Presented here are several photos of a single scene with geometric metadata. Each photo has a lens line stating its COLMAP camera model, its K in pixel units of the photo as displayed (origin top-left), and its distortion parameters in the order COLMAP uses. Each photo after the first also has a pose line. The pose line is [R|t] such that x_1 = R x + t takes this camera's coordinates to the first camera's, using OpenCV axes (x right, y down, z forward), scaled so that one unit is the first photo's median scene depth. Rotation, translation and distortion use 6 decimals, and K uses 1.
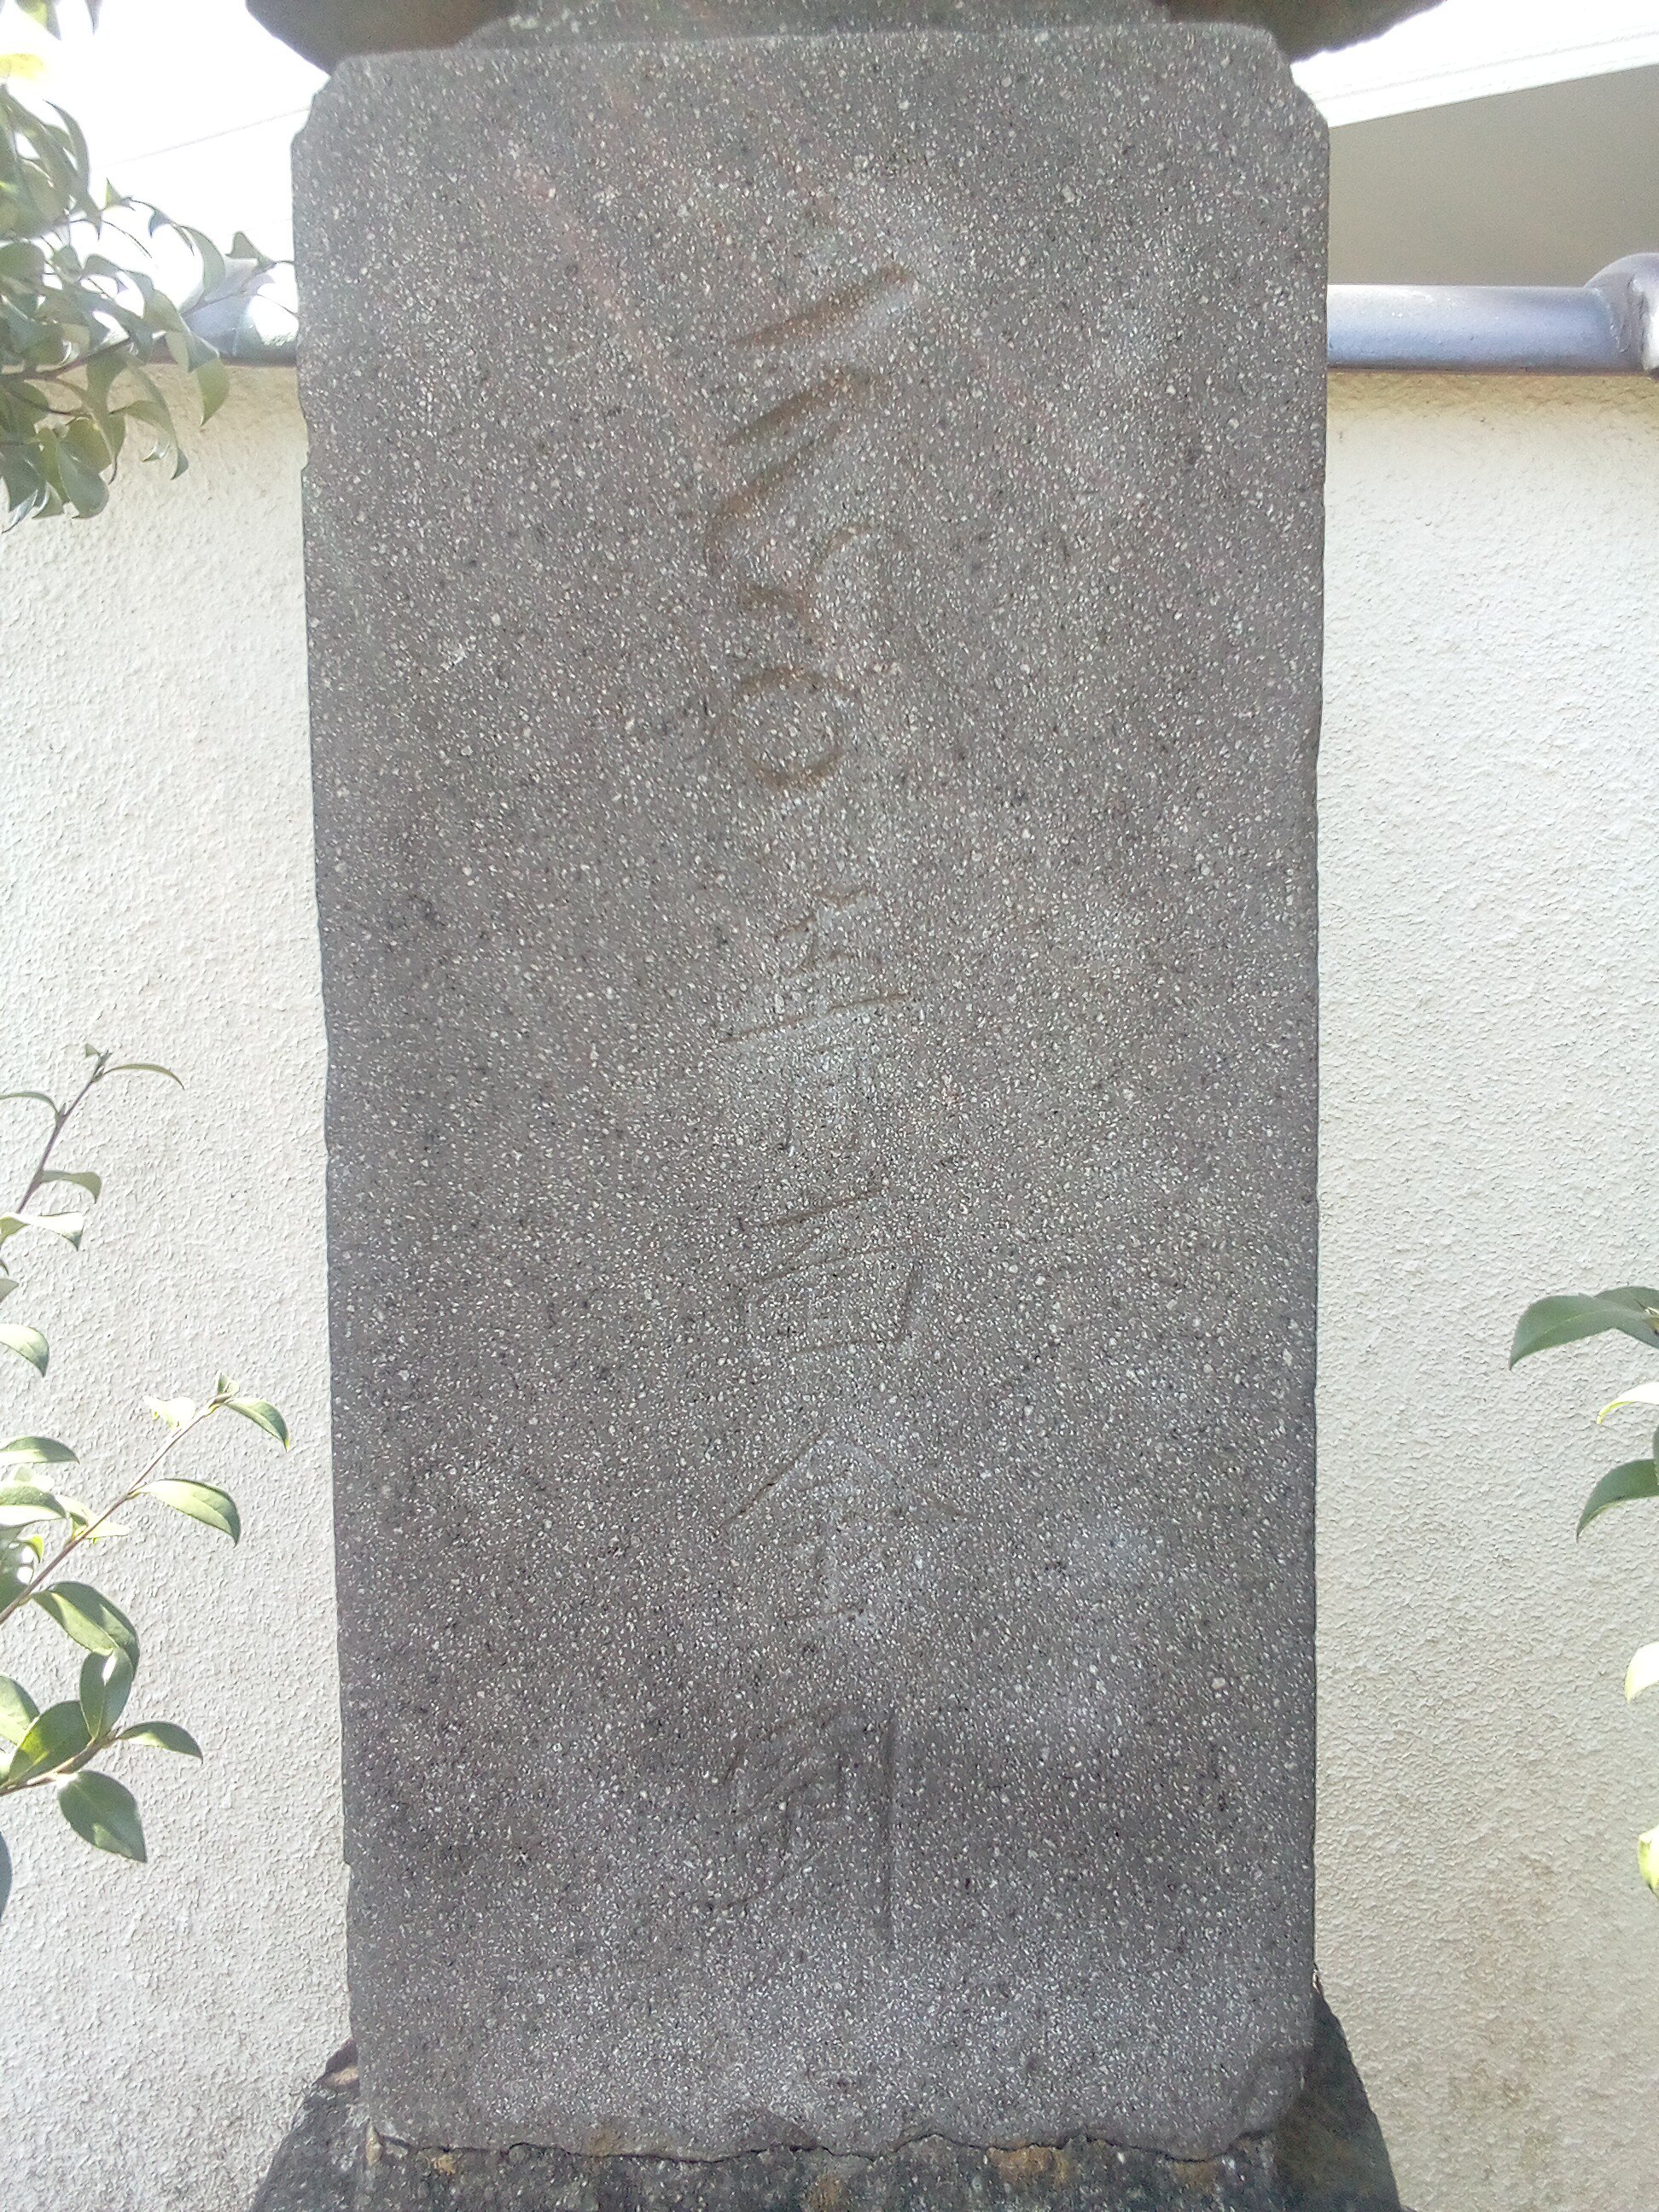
lens RADIAL K [[1634.3, 0, 826.0], [0, 1634.3, 1087.6], [0, 0, 1]] dist [0.011507, -0.013765]
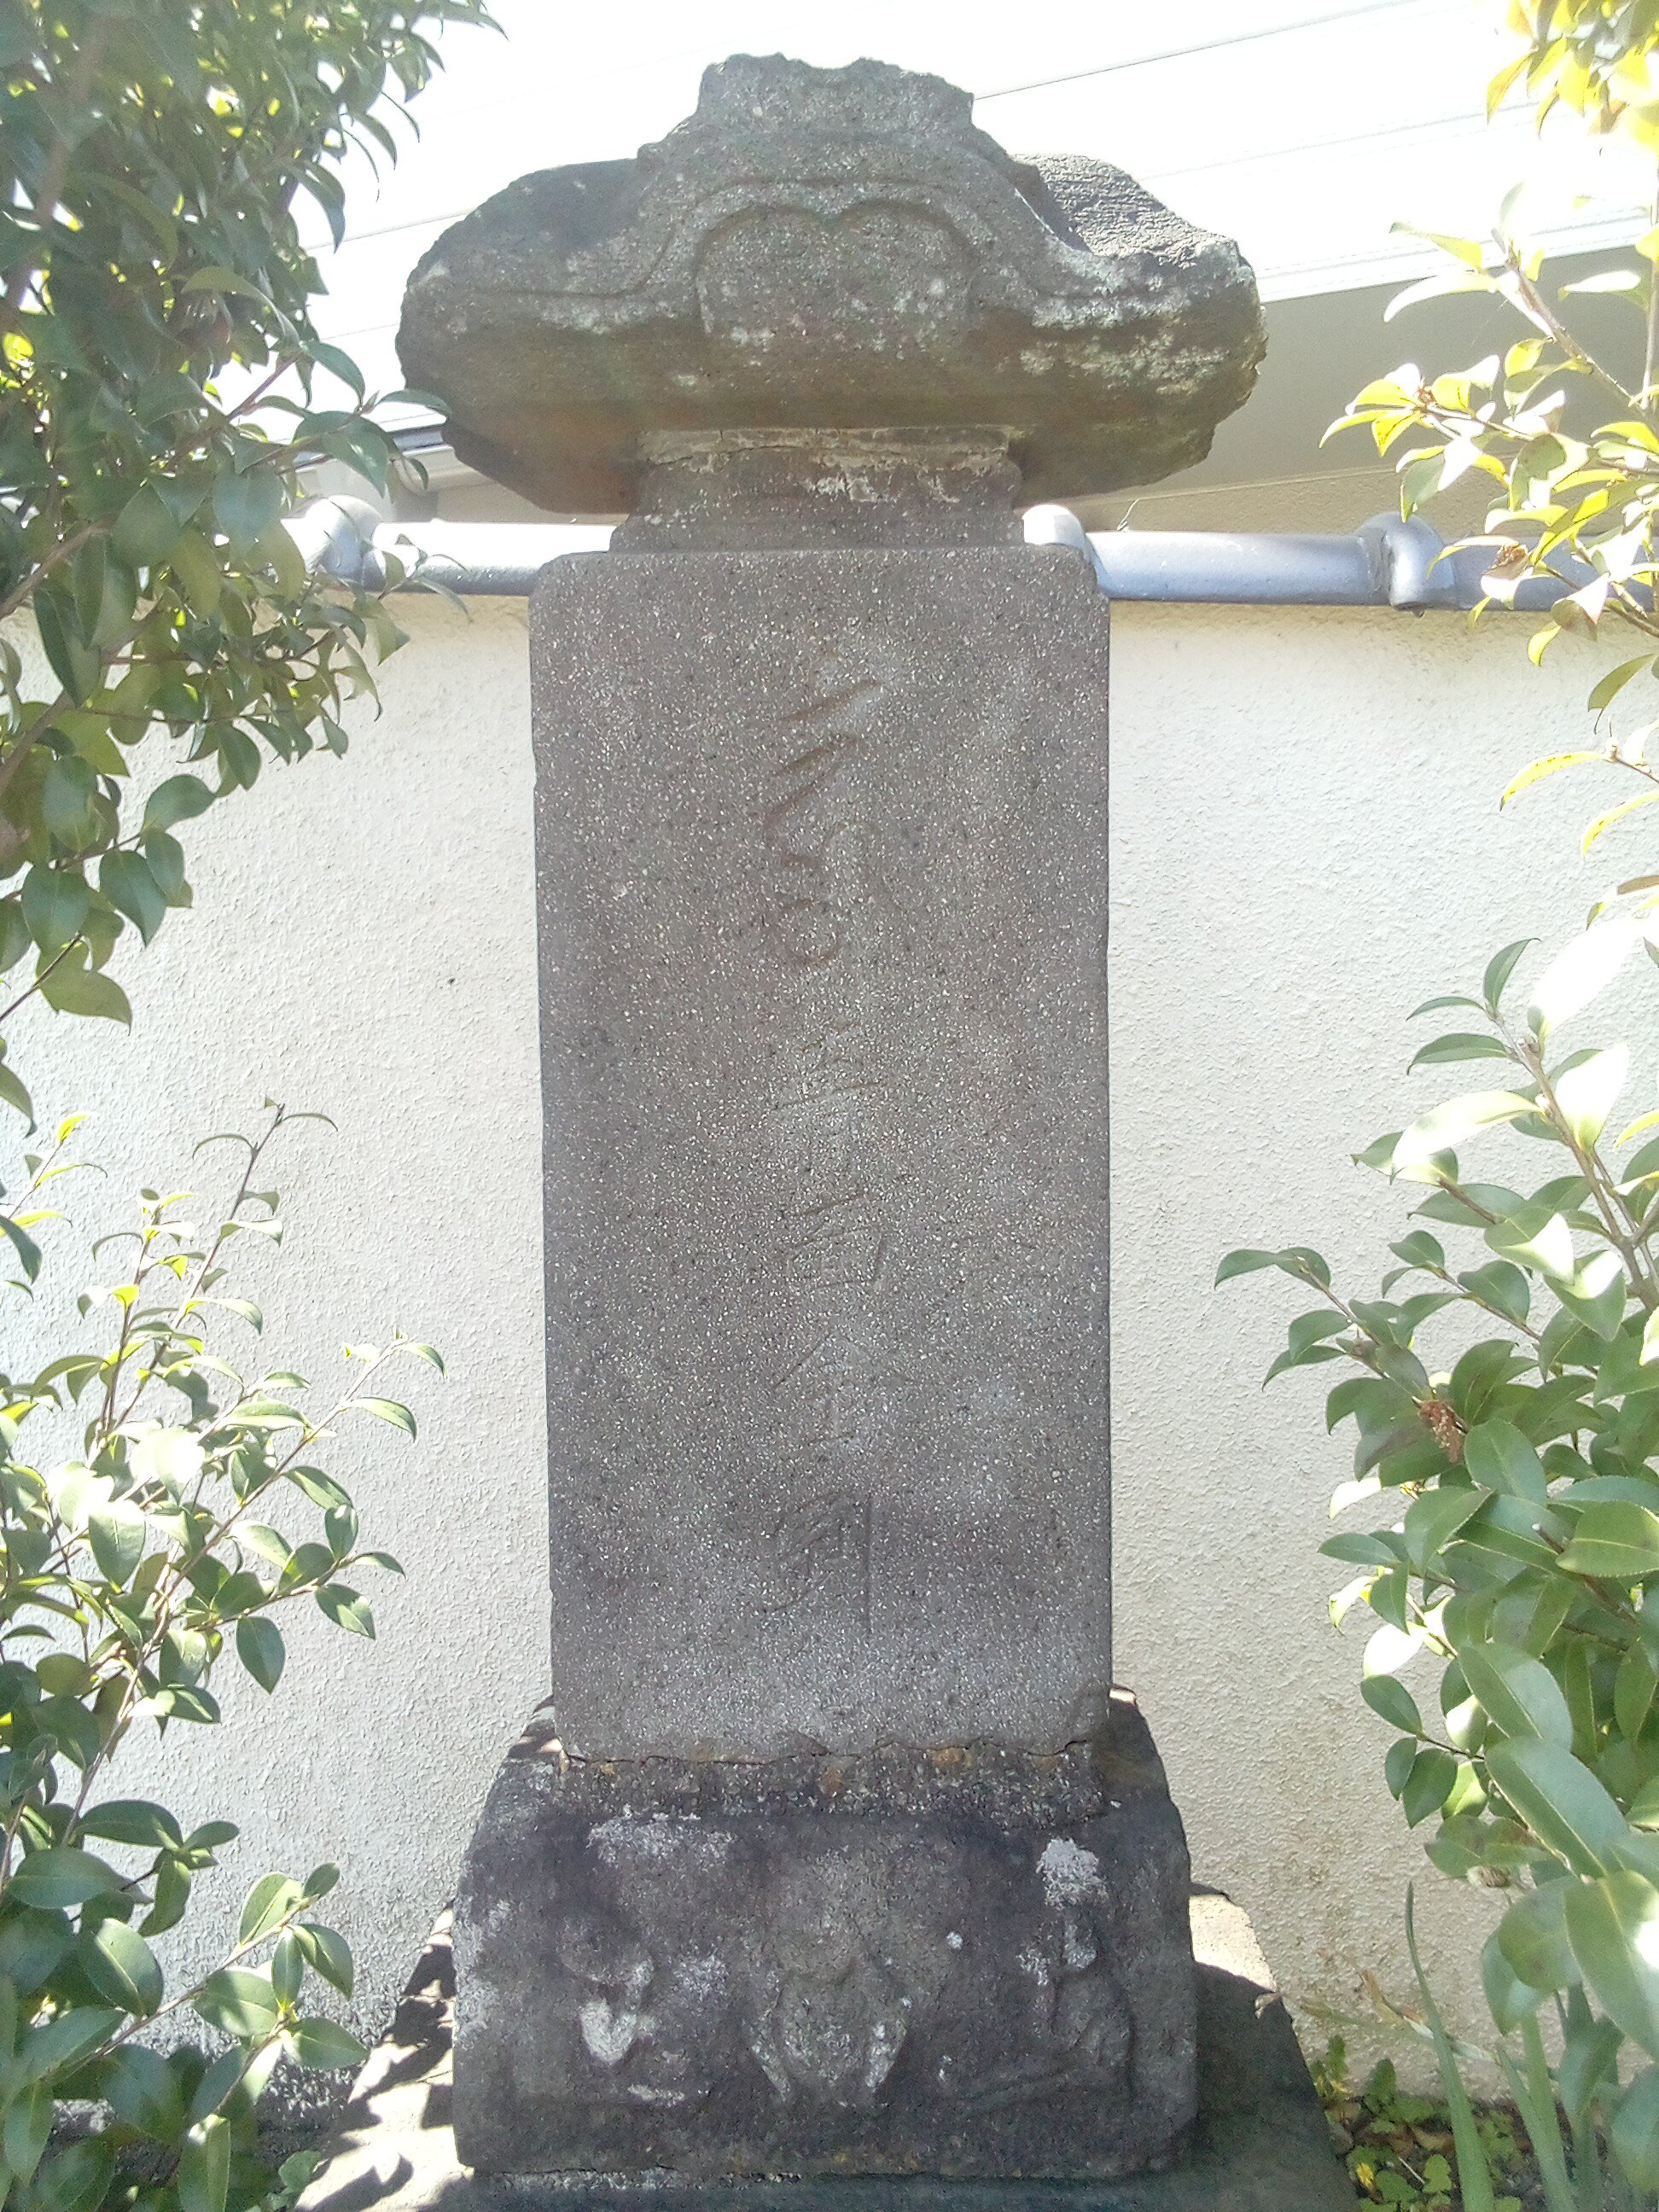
lens RADIAL K [[1634.3, 0, 832.8], [0, 1634.3, 1118.8], [0, 0, 1]] dist [0.011507, -0.013765]
pose [[0.998840, -0.004878, 0.047904, -0.079987], [0.004587, 0.999970, 0.006181, -0.028332], [-0.047932, -0.005954, 0.998833, -0.726938]]
